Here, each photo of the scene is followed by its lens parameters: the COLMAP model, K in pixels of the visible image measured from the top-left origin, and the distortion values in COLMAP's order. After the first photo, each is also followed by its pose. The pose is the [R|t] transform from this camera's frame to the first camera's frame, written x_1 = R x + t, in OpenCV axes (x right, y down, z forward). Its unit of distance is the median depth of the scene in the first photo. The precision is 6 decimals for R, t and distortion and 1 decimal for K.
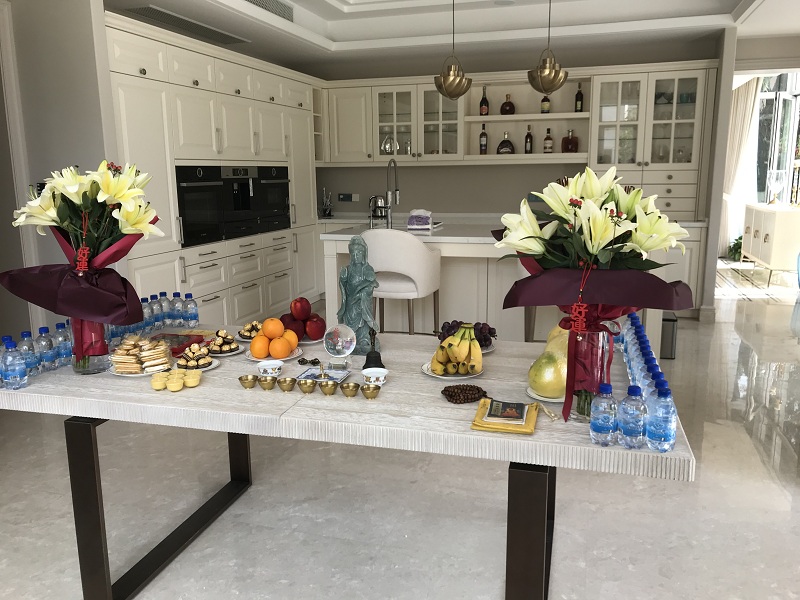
lens RADIAL K [[691.1, 0, 400.0], [0, 691.1, 300.0], [0, 0, 1]] dist [0.100603, -0.005971]
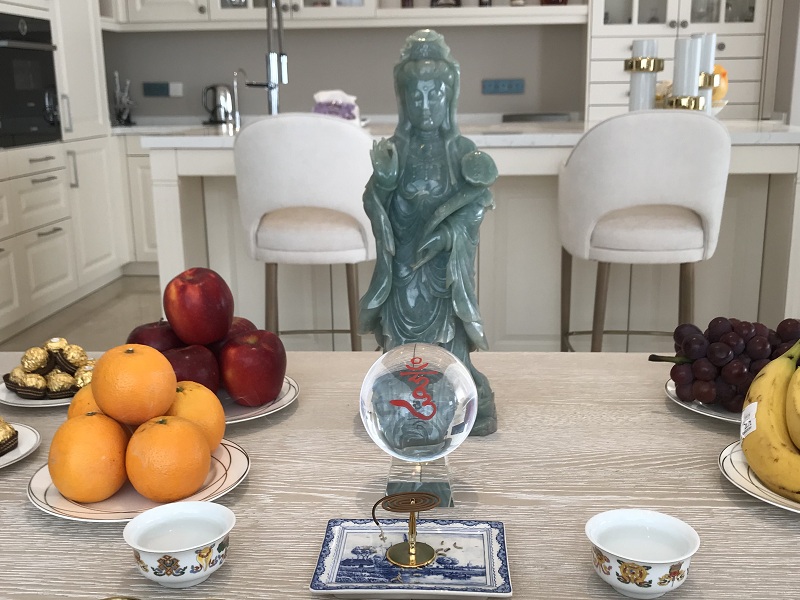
lens RADIAL K [[918.2, 0, 398.8], [0, 918.2, 317.1], [0, 0, 1]] dist [0.001297, 0.010685]
pose [[0.975487, -0.055650, 0.212904, -0.151053], [0.044681, 0.997431, 0.055998, 0.002308], [-0.215473, -0.045113, 0.975467, 0.616816]]
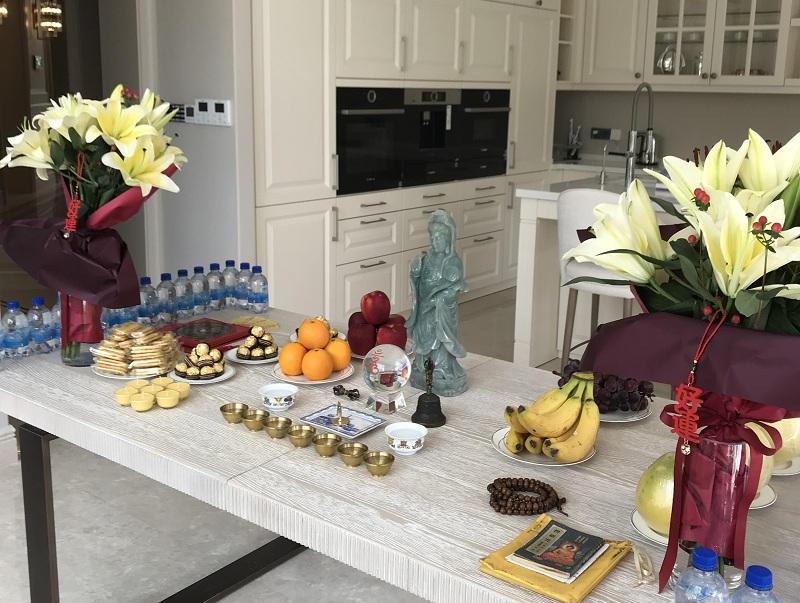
lens RADIAL K [[898.7, 0, 398.9], [0, 898.7, 277.4], [0, 0, 1]] dist [0.133980, -0.341181]
pose [[0.926369, 0.107215, -0.361035, 0.207152], [-0.098689, 0.994230, 0.042028, -0.060094], [0.363458, -0.003303, 0.931605, 0.193751]]
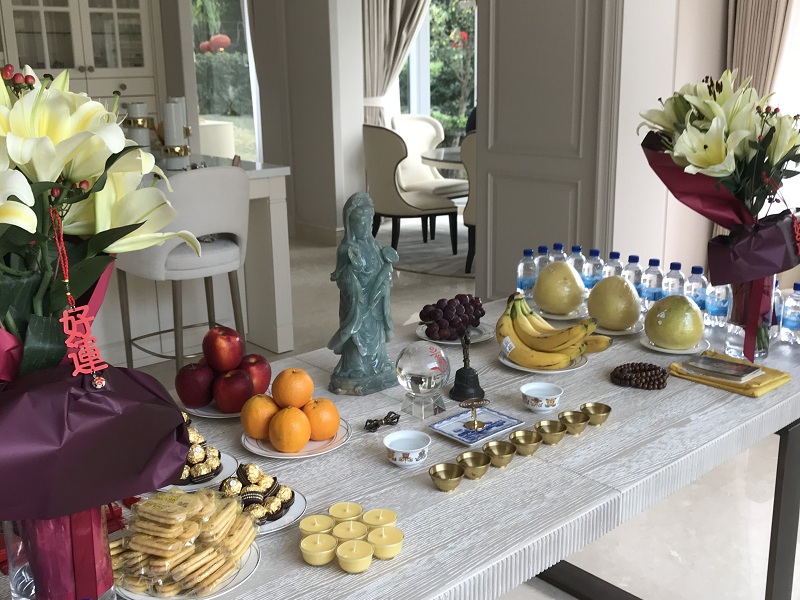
lens RADIAL K [[918.2, 0, 398.8], [0, 918.2, 317.1], [0, 0, 1]] dist [0.001297, 0.010685]
pose [[0.527561, -0.233625, 0.816761, -0.670514], [0.177085, 0.970564, 0.163236, -0.105448], [-0.830855, 0.058519, 0.553403, 0.546429]]
